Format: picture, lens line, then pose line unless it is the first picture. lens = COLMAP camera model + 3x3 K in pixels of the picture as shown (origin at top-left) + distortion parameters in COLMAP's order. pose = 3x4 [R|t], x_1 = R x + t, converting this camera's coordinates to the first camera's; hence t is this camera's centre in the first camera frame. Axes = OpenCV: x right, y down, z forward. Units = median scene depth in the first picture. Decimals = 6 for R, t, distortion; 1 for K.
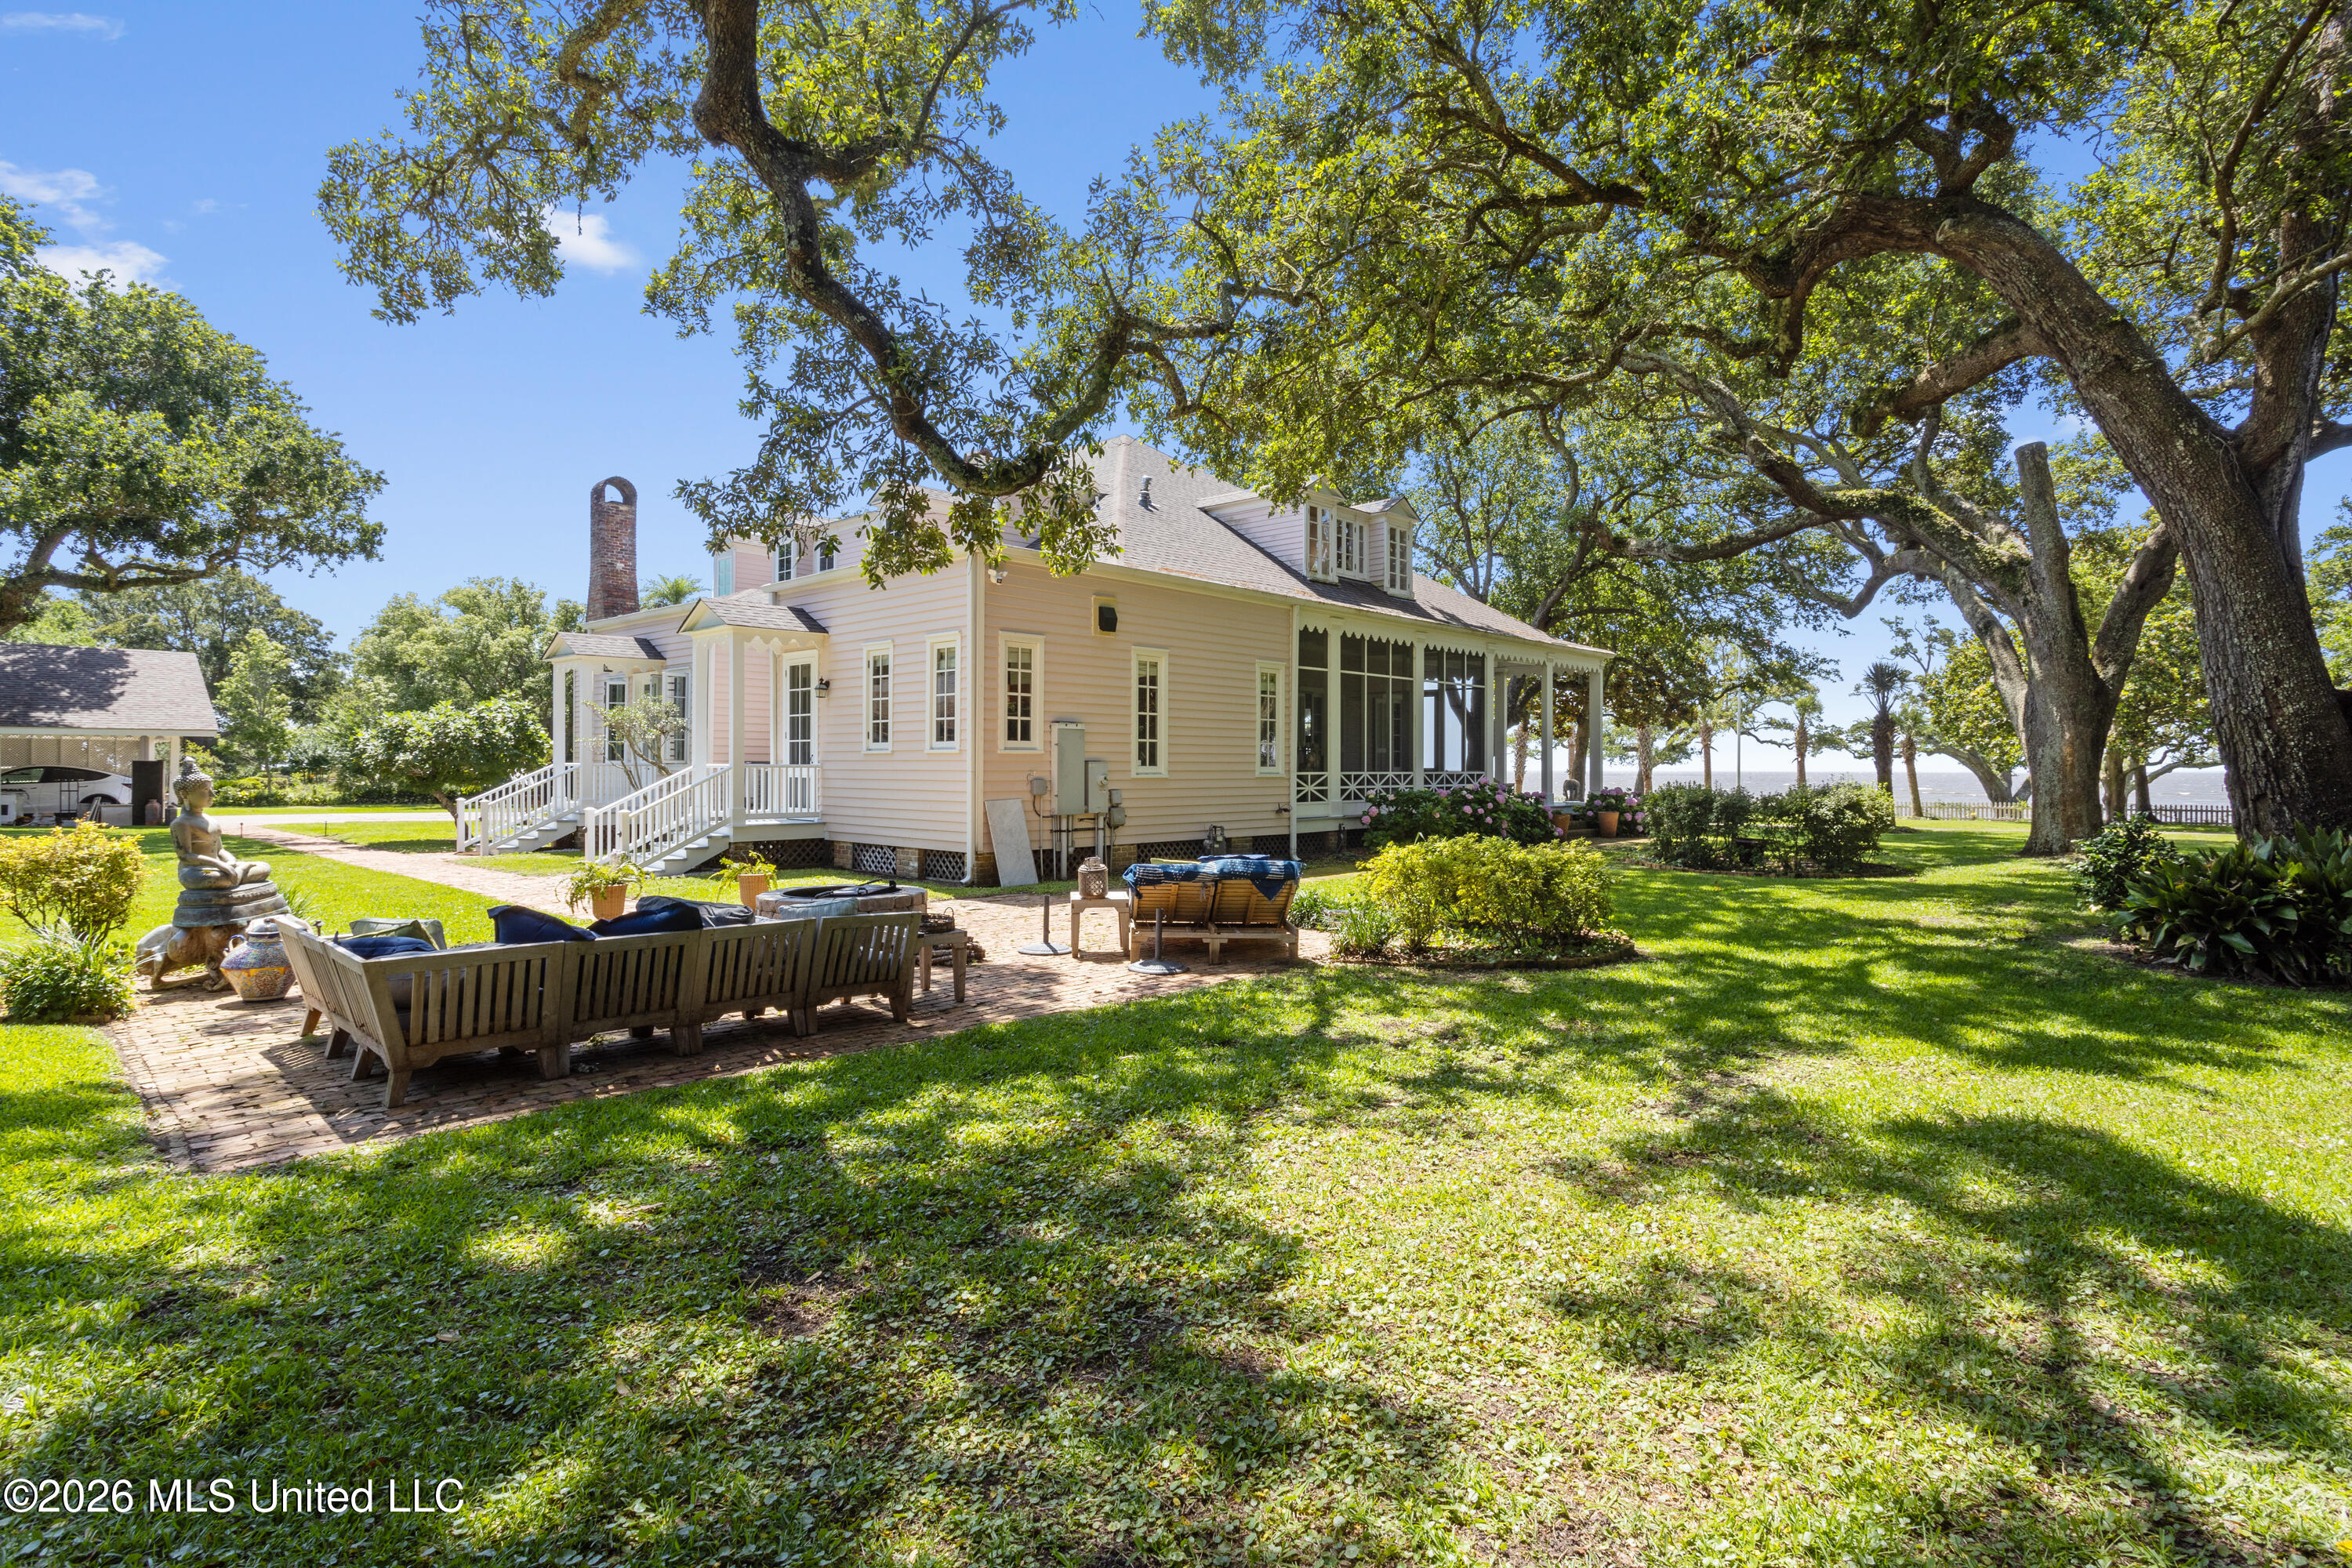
lens RADIAL K [[1225.1, 0, 1161.9], [0, 1225.1, 791.3], [0, 0, 1]] dist [-0.001565, 0.000461]
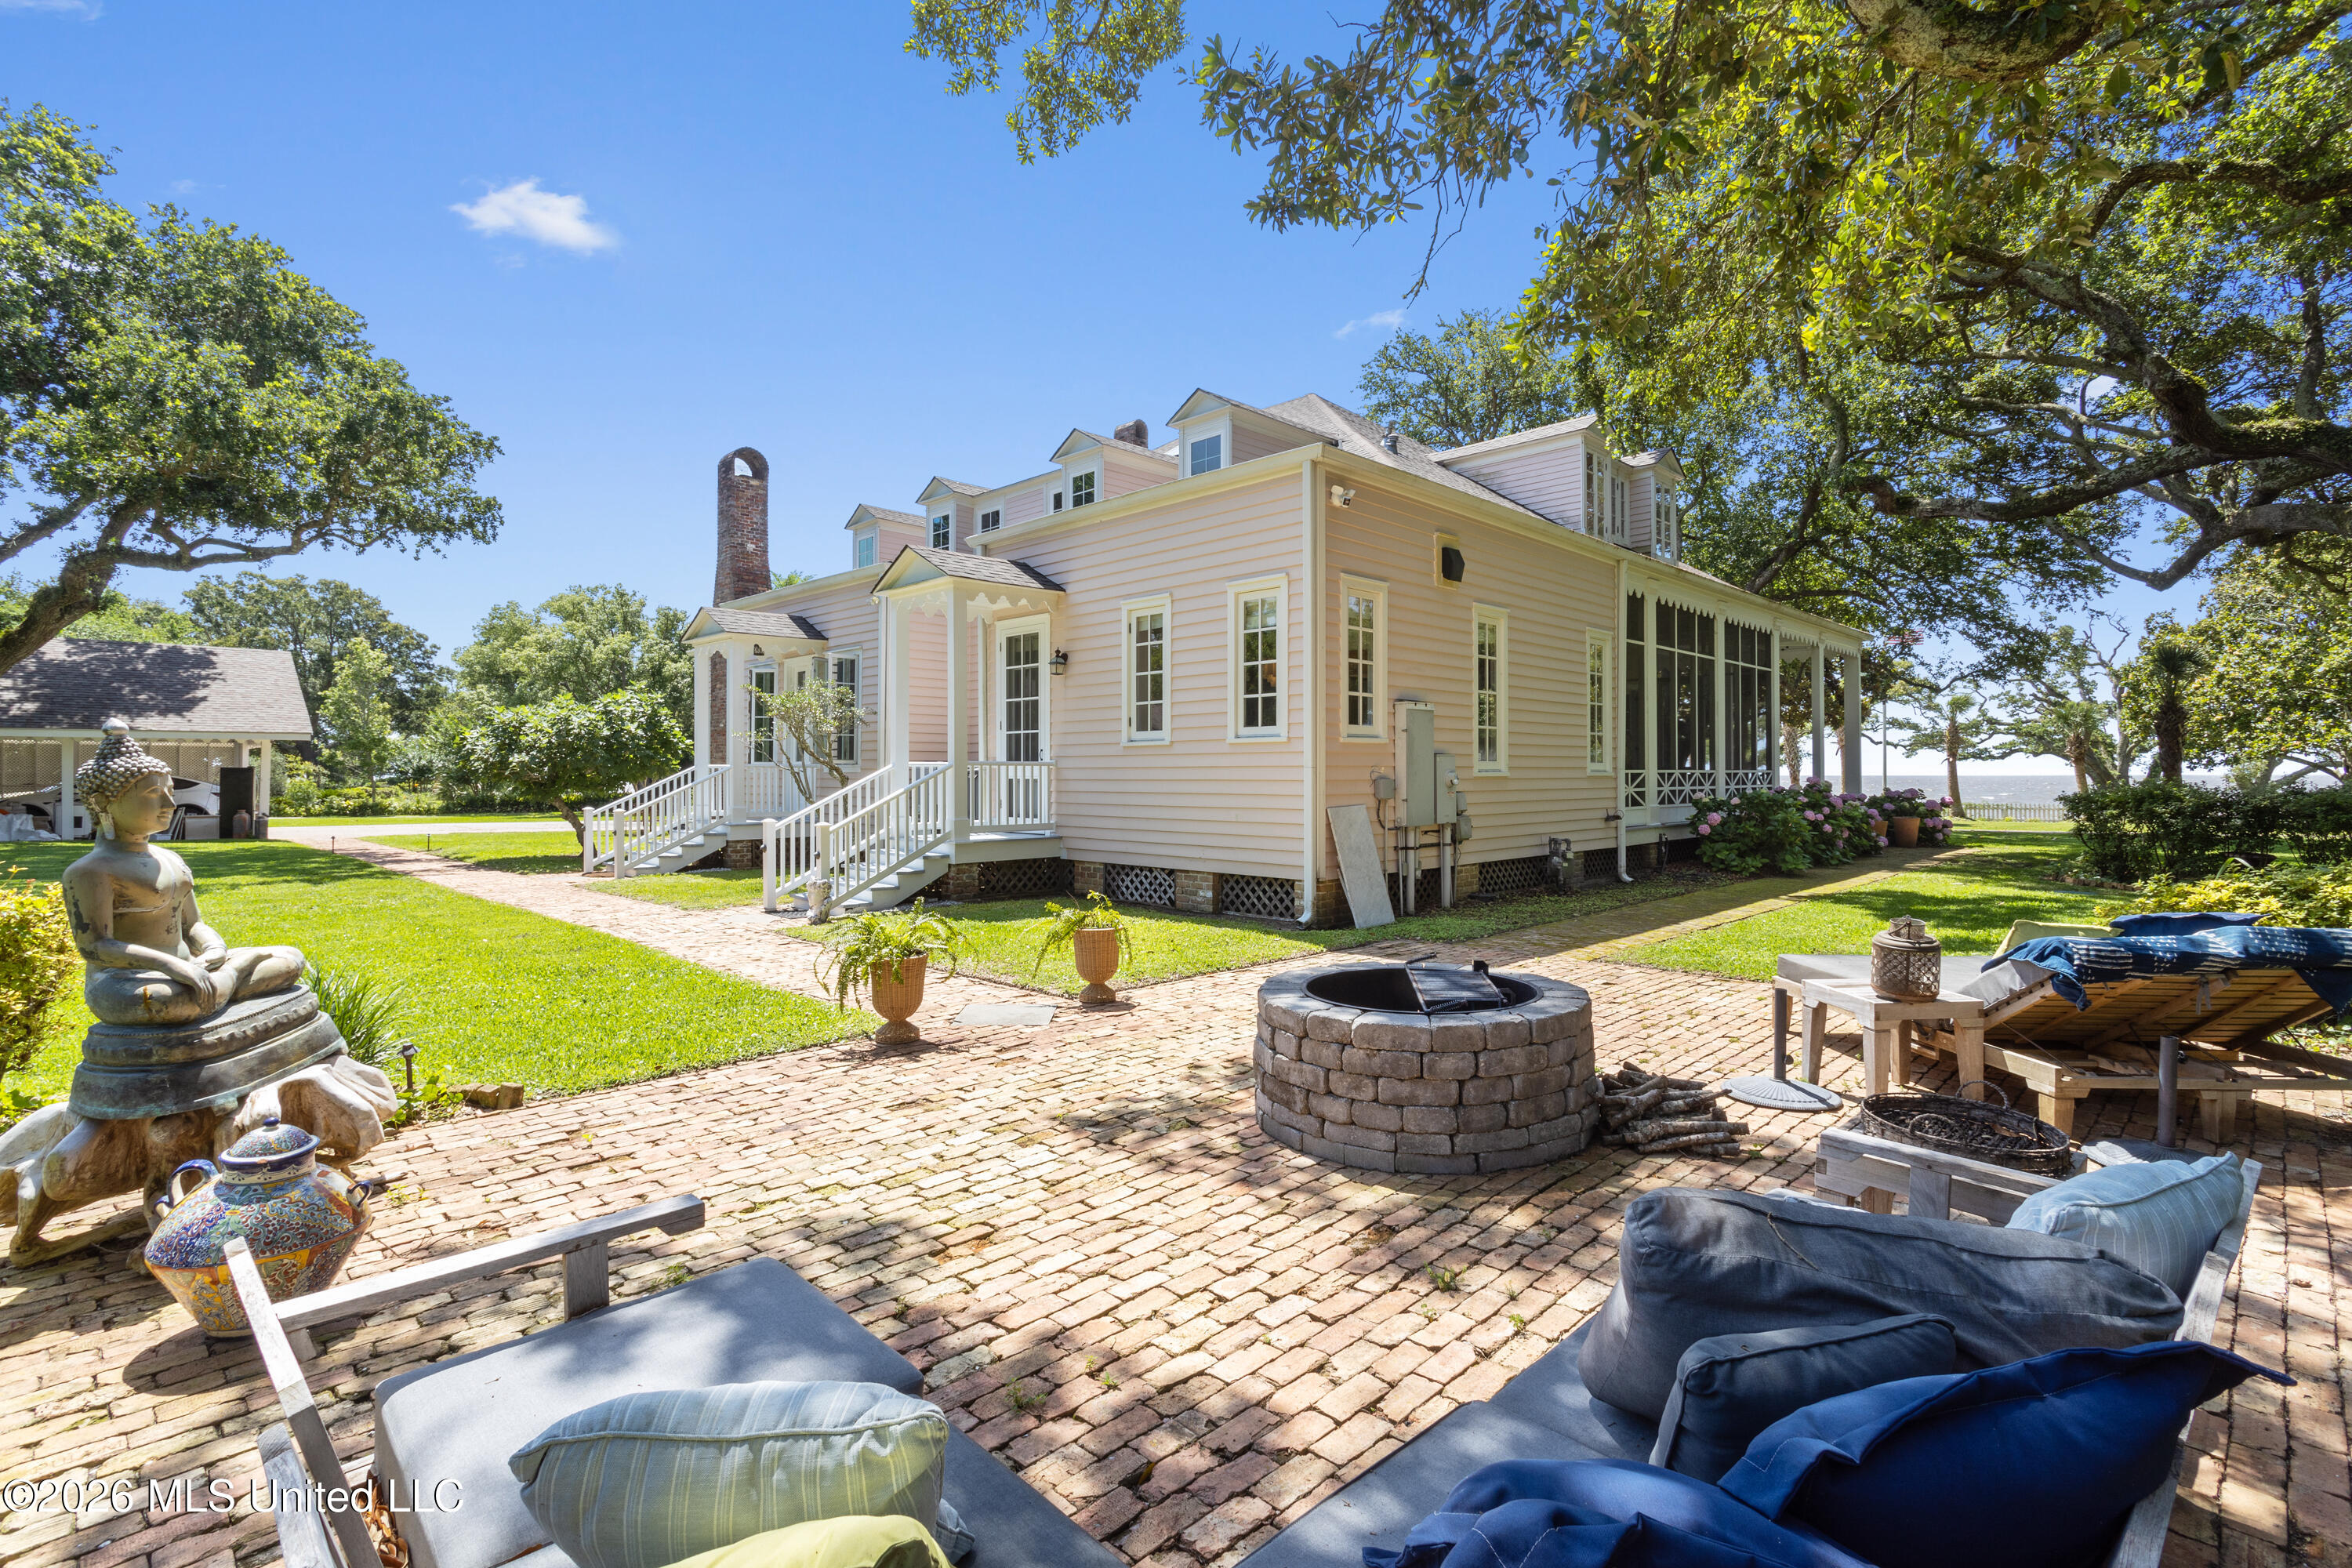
lens RADIAL K [[1126.5, 0, 1151.4], [0, 1126.5, 783.0], [0, 0, 1]] dist [-0.002456, 0.003362]
pose [[0.999560, -0.005168, -0.029208, -0.156558], [0.004795, 0.999906, -0.012839, 0.000927], [0.029272, 0.012693, 0.999491, 0.231273]]
